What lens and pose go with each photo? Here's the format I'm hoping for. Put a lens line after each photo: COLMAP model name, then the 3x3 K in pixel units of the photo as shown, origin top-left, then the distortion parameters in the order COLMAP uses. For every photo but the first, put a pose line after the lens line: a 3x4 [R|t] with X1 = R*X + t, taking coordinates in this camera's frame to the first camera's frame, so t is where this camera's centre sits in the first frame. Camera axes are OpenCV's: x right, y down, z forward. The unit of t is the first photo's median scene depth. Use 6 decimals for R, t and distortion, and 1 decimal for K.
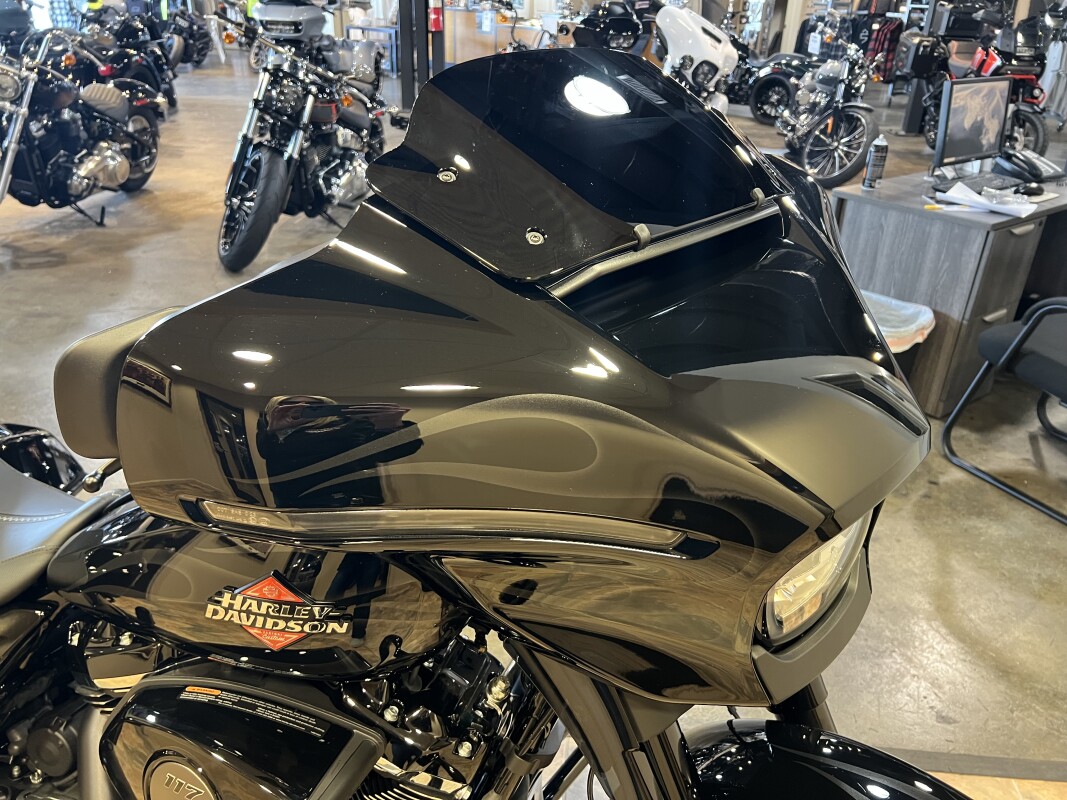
lens RADIAL K [[814.1, 0, 530.4], [0, 814.1, 393.5], [0, 0, 1]] dist [0.092833, -0.114796]
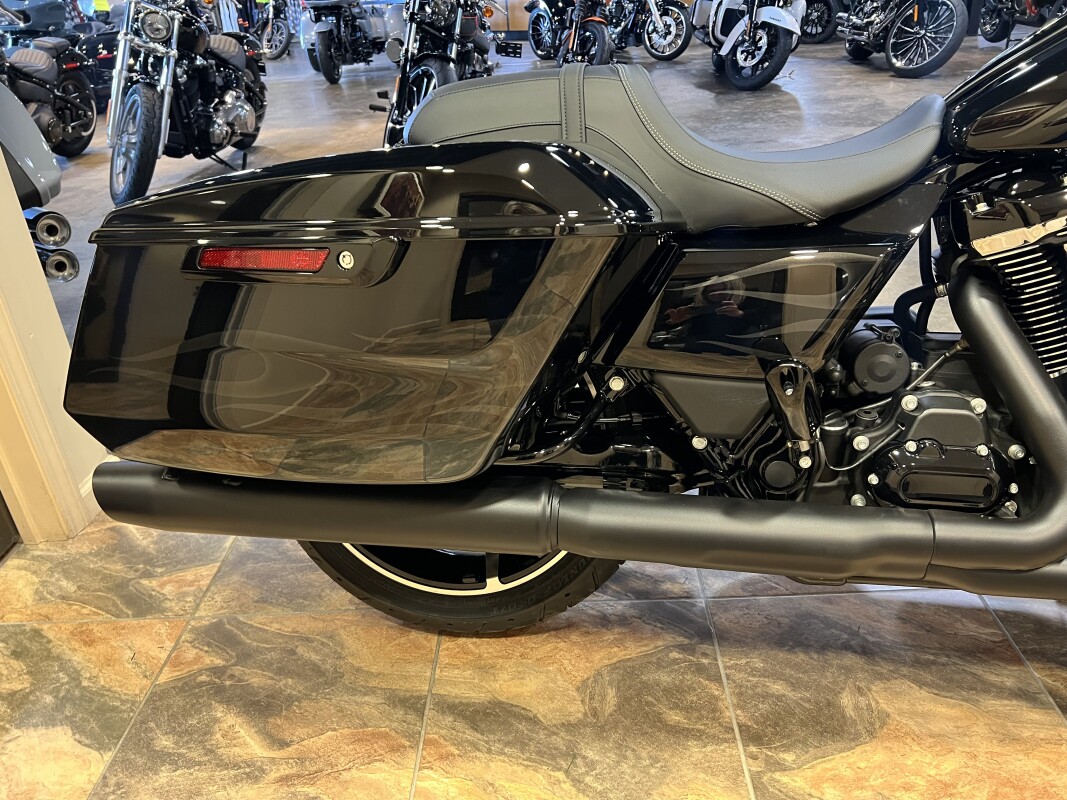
lens RADIAL K [[823.1, 0, 533.5], [0, 823.1, 400.0], [0, 0, 1]] dist [0.036448, -0.036861]
pose [[0.992660, -0.118693, 0.023185, -0.229302], [0.118344, 0.992846, 0.015853, 0.090781], [-0.024901, -0.012992, 0.999606, 0.000403]]
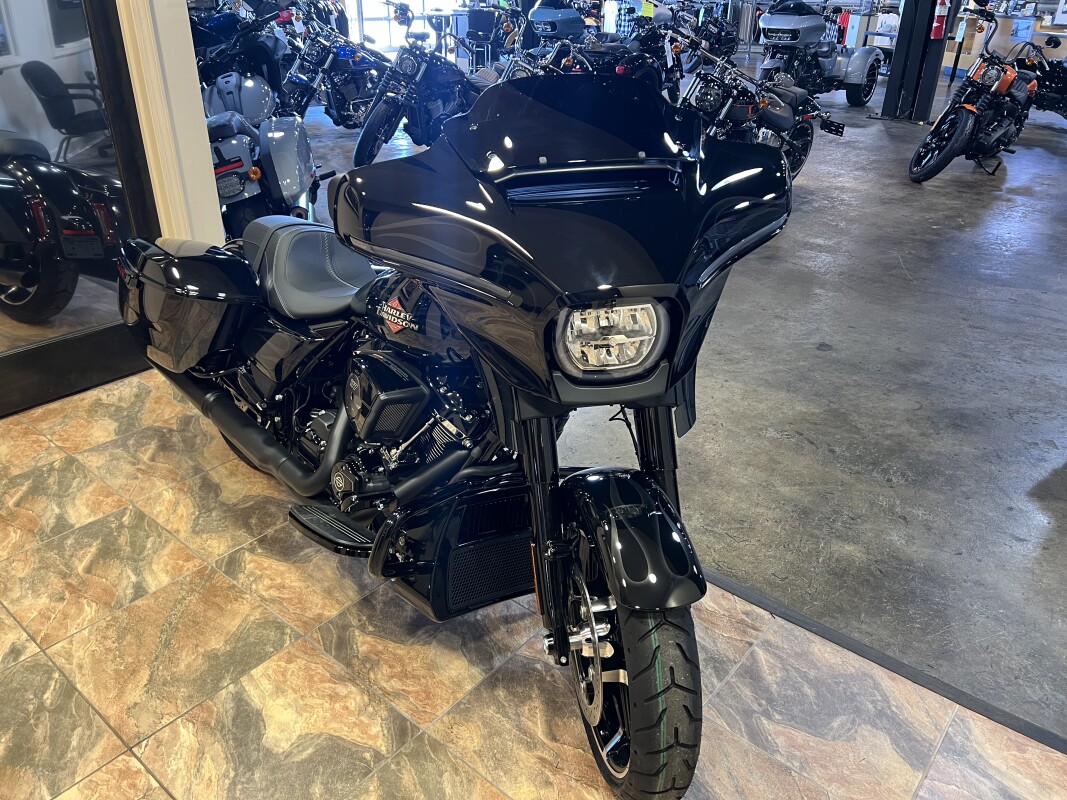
lens RADIAL K [[823.1, 0, 533.5], [0, 823.1, 400.0], [0, 0, 1]] dist [0.036448, -0.036861]
pose [[0.820935, 0.242013, -0.517199, 0.198595], [-0.240030, 0.968091, 0.072006, 0.038002], [0.518122, 0.065031, 0.852831, -0.117459]]
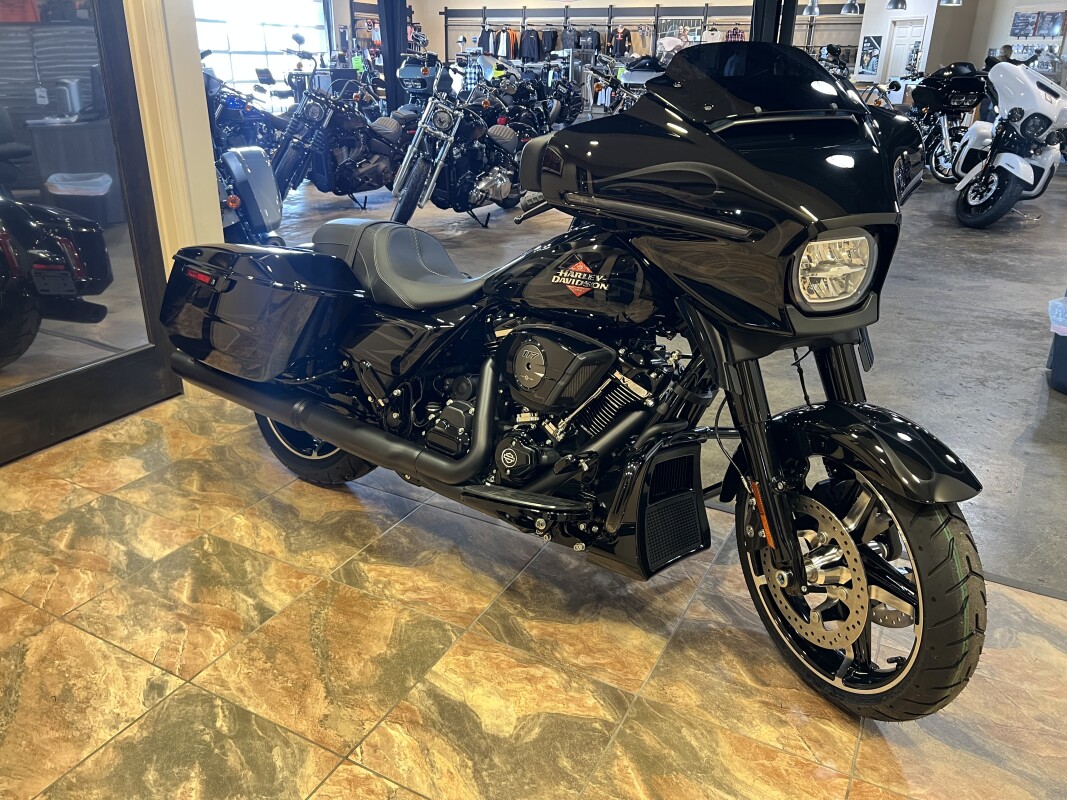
lens RADIAL K [[823.1, 0, 533.5], [0, 823.1, 400.0], [0, 0, 1]] dist [0.036448, -0.036861]
pose [[0.922867, 0.133590, -0.361206, 0.071896], [-0.158874, 0.986444, -0.041086, 0.114964], [0.350821, 0.095303, 0.931581, -0.186628]]
